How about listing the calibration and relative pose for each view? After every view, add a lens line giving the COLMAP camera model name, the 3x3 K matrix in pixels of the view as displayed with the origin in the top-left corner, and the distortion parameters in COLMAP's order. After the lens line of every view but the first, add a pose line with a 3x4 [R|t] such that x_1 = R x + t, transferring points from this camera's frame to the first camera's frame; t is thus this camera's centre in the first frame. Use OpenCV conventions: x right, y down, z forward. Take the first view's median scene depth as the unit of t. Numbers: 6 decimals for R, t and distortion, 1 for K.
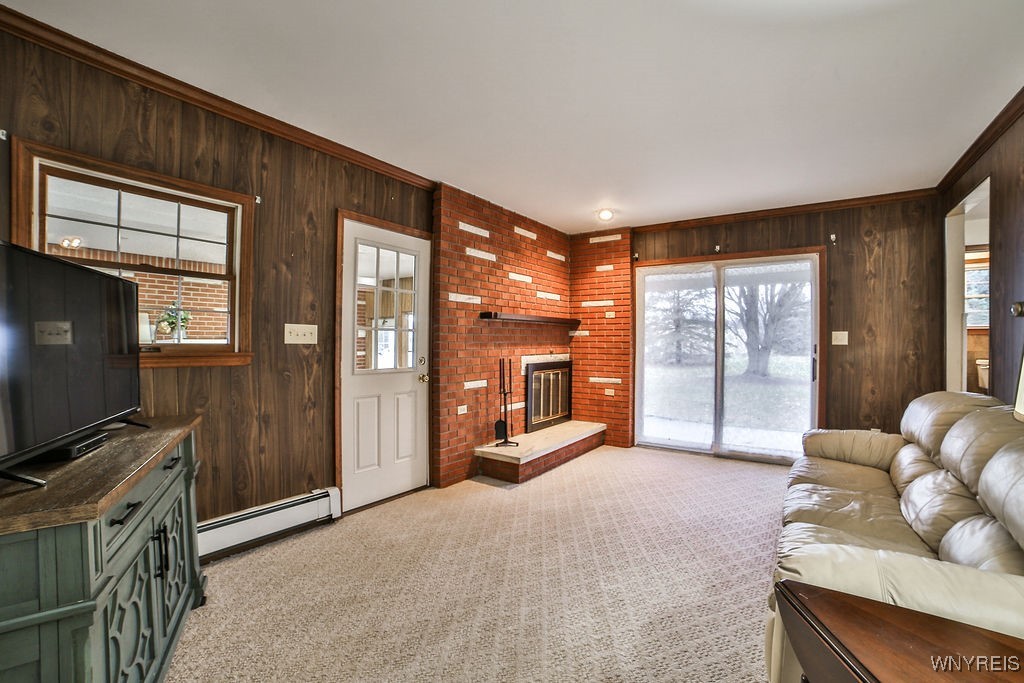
lens RADIAL K [[431.1, 0, 508.8], [0, 431.1, 344.5], [0, 0, 1]] dist [-0.084099, 0.027862]
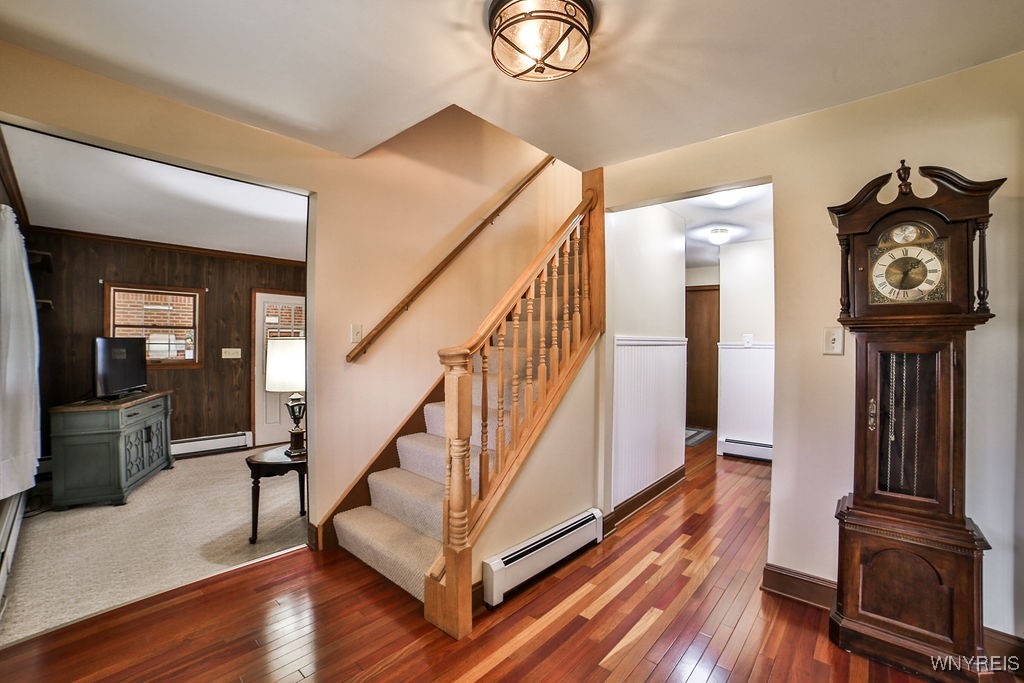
lens RADIAL K [[431.1, 0, 508.8], [0, 431.1, 344.5], [0, 0, 1]] dist [-0.084099, 0.027862]
pose [[0.994460, 0.001401, -0.105103, 1.146030], [-0.002039, 0.999980, -0.005964, -0.063402], [0.105092, 0.006145, 0.994444, -0.929558]]
